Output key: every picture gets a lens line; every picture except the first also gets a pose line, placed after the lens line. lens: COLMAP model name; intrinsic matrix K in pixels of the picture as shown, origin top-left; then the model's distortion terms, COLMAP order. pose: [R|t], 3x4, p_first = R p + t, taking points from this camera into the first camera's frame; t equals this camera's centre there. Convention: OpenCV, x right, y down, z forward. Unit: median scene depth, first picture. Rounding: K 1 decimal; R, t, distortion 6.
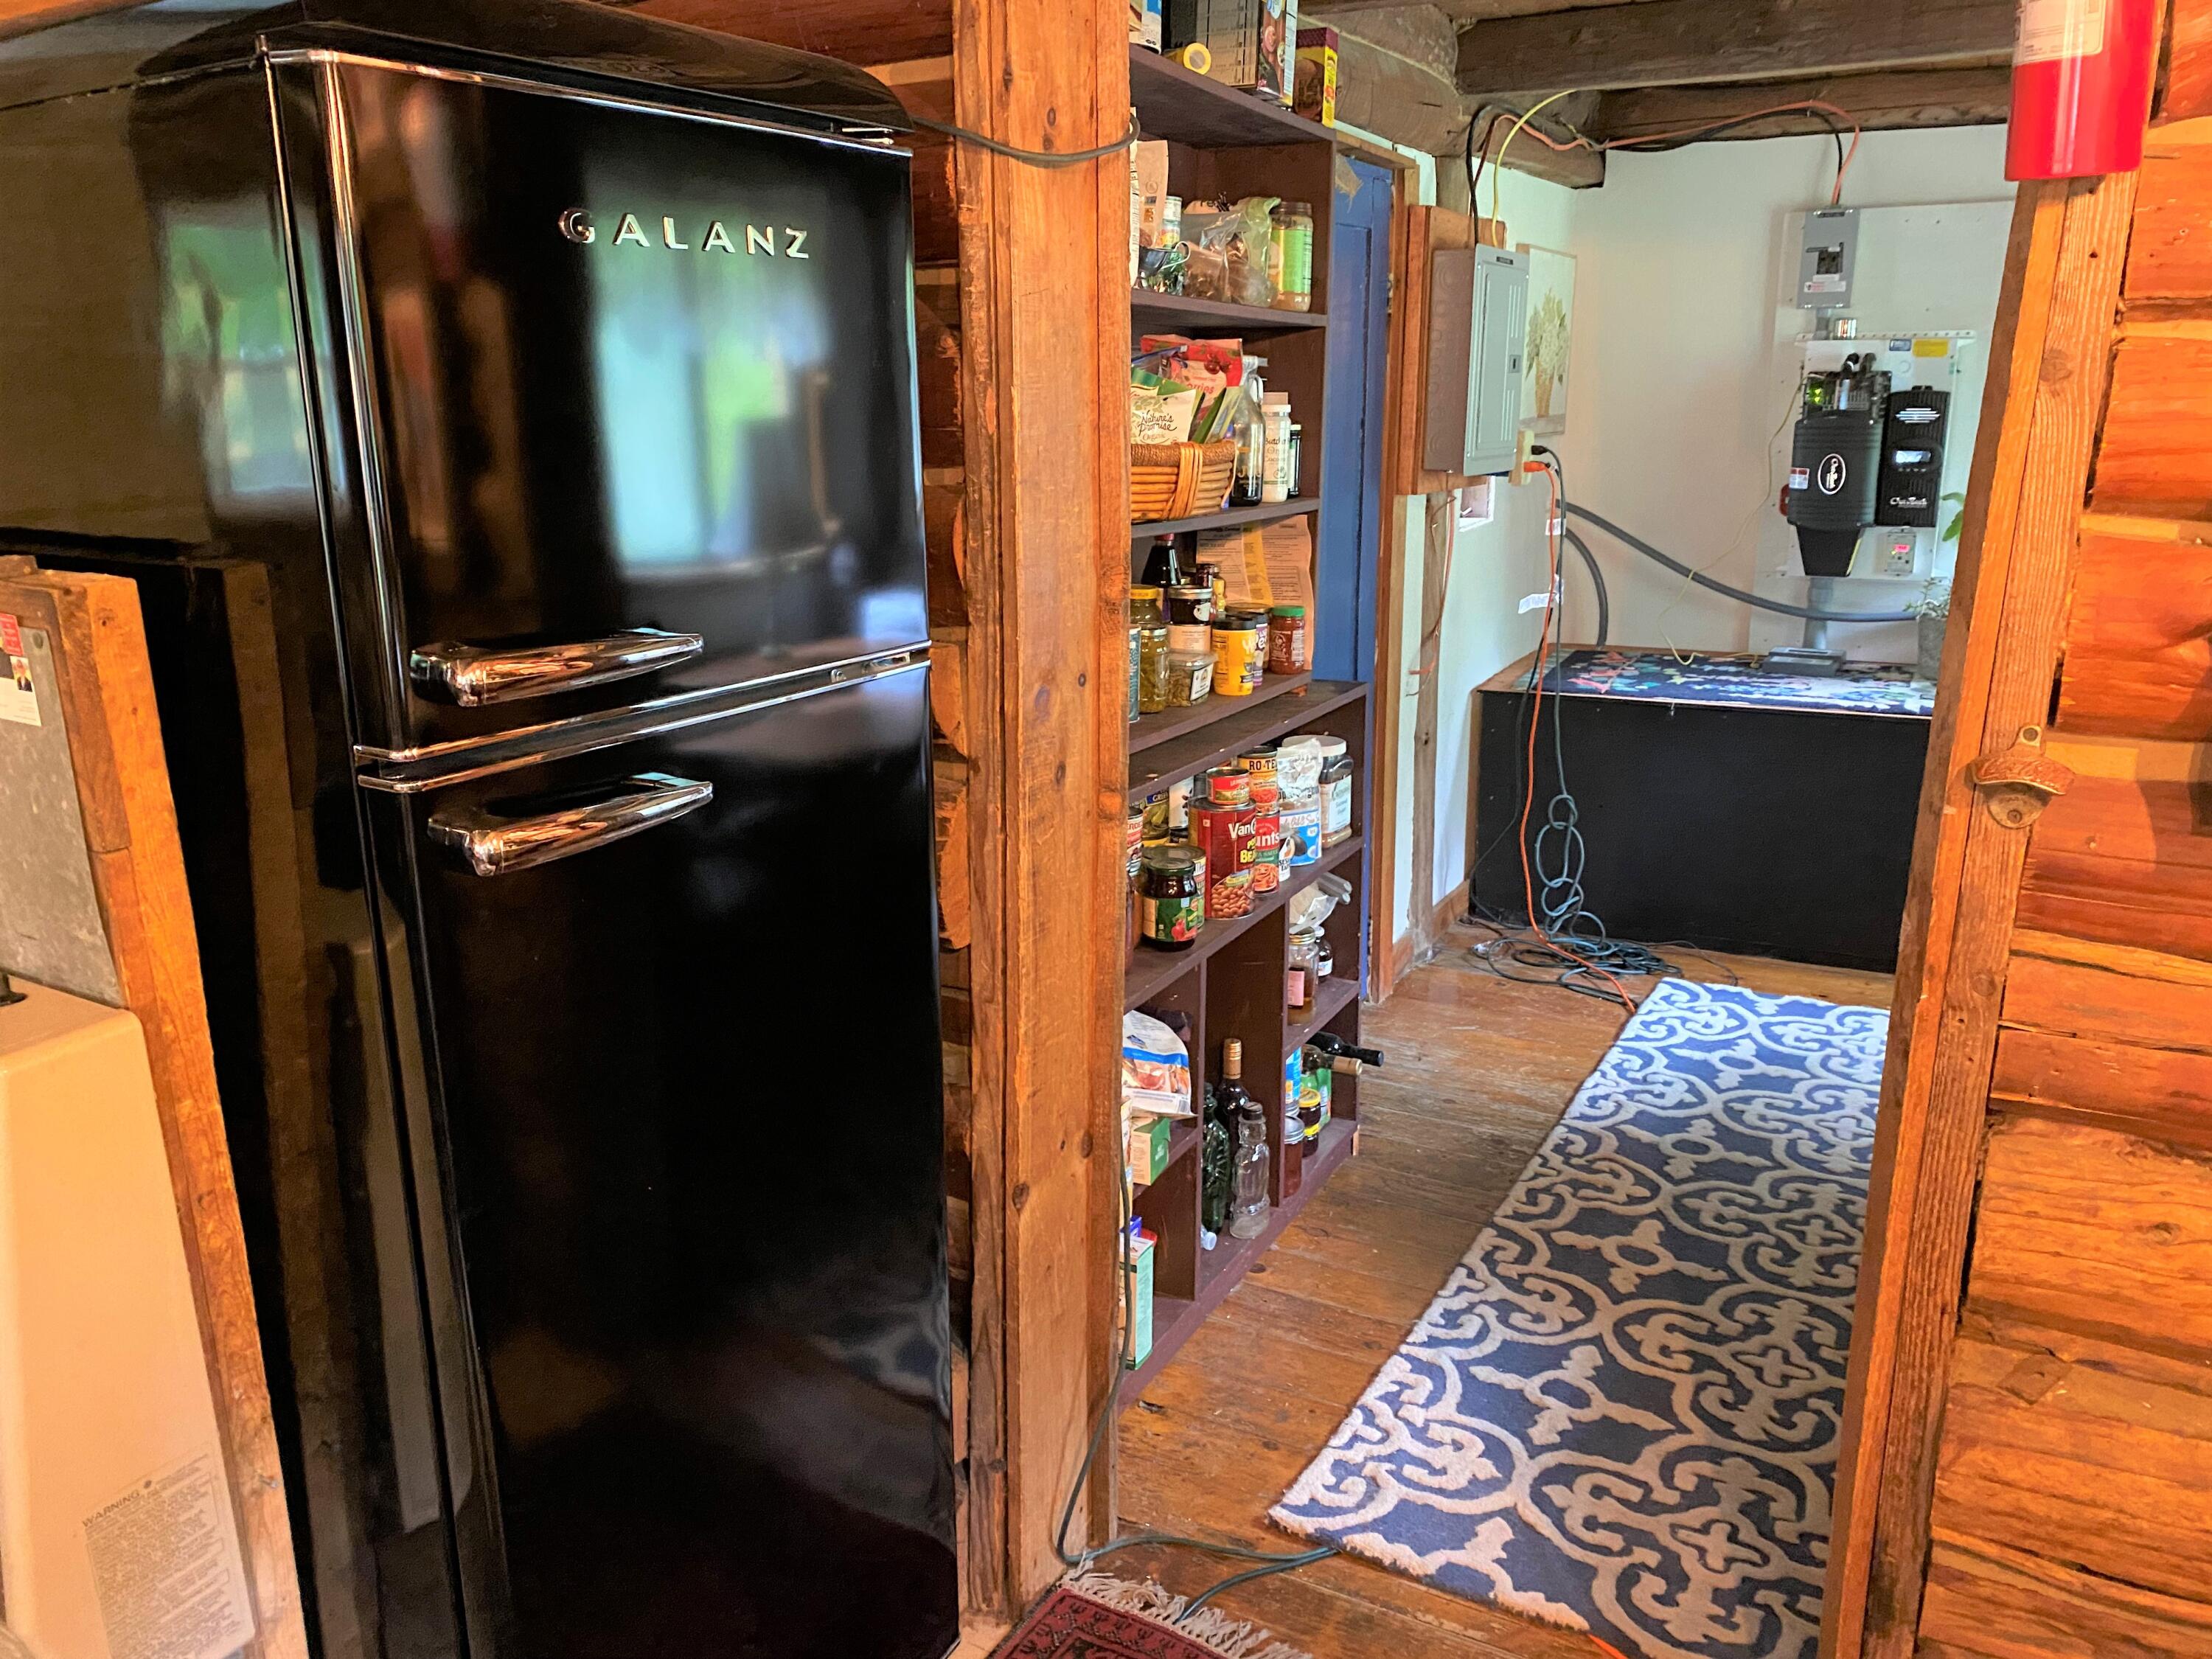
lens RADIAL K [[1668.1, 0, 1083.4], [0, 1668.1, 814.4], [0, 0, 1]] dist [0.002816, -0.012446]
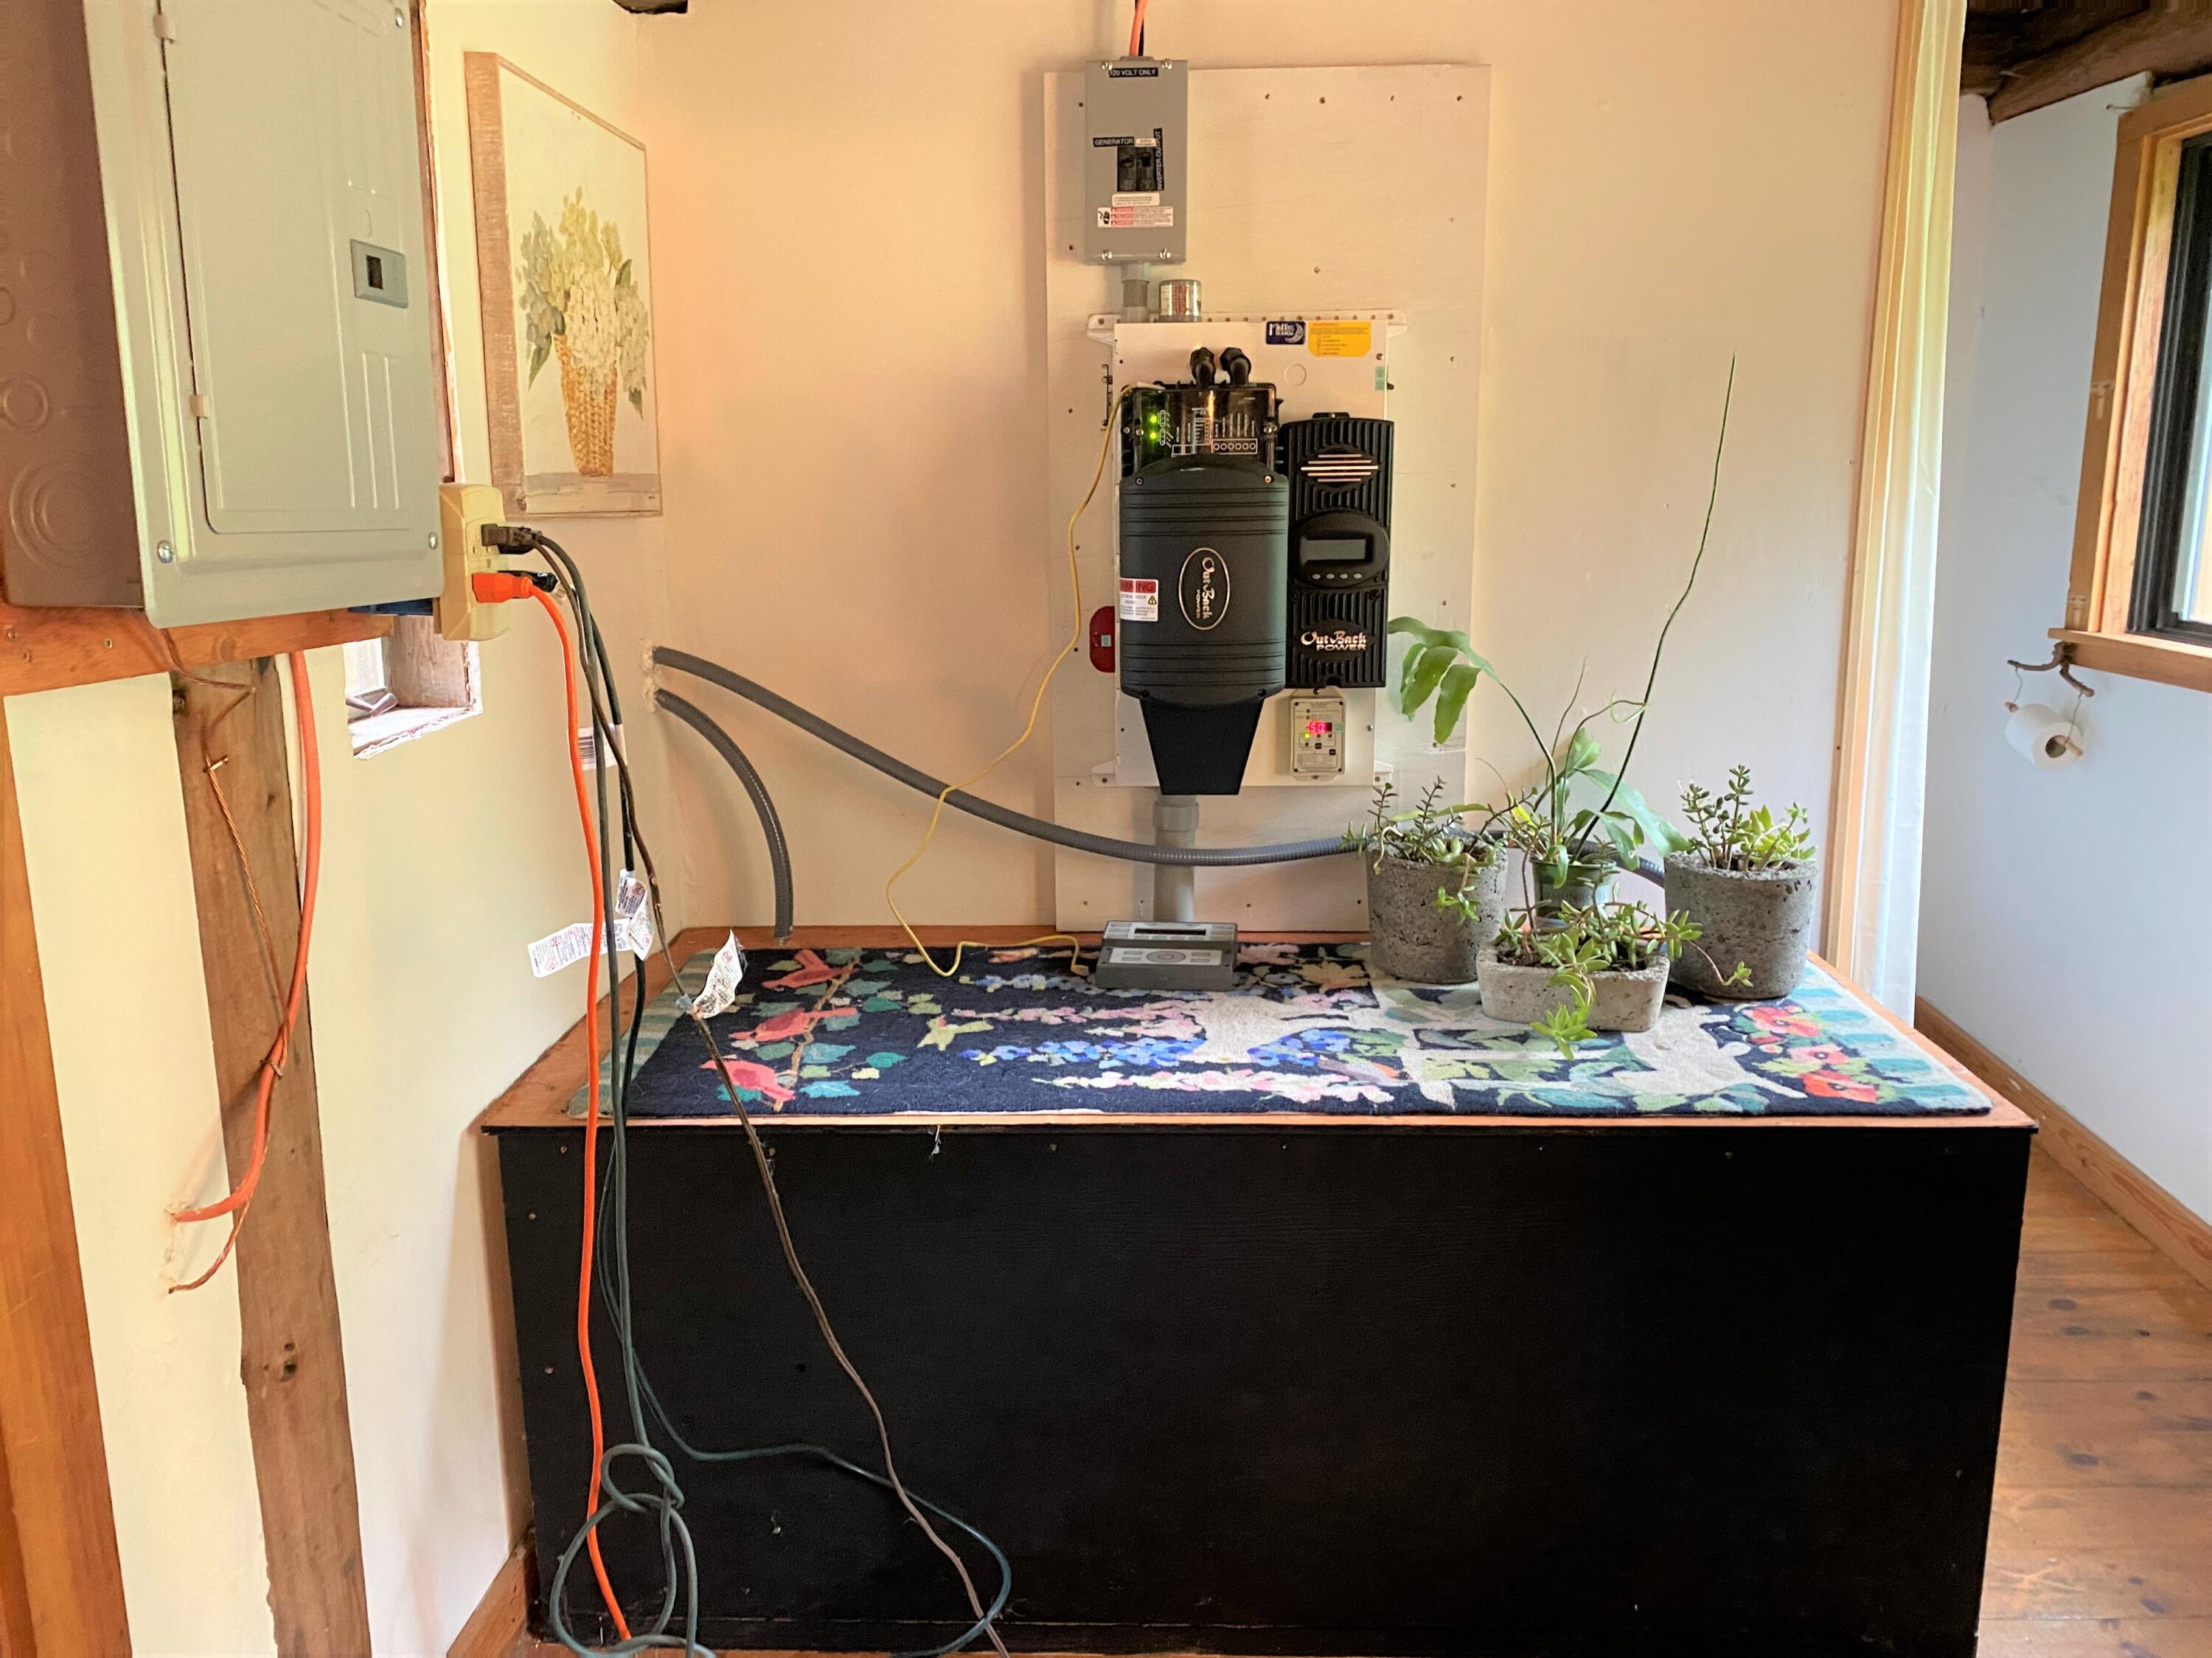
lens RADIAL K [[1668.0, 0, 1097.5], [0, 1668.0, 833.1], [0, 0, 1]] dist [0.002816, -0.012446]
pose [[0.897233, -0.082928, 0.433700, 0.203291], [0.107016, 0.993762, -0.031377, -0.119122], [-0.428393, 0.074565, 0.900511, 0.570843]]
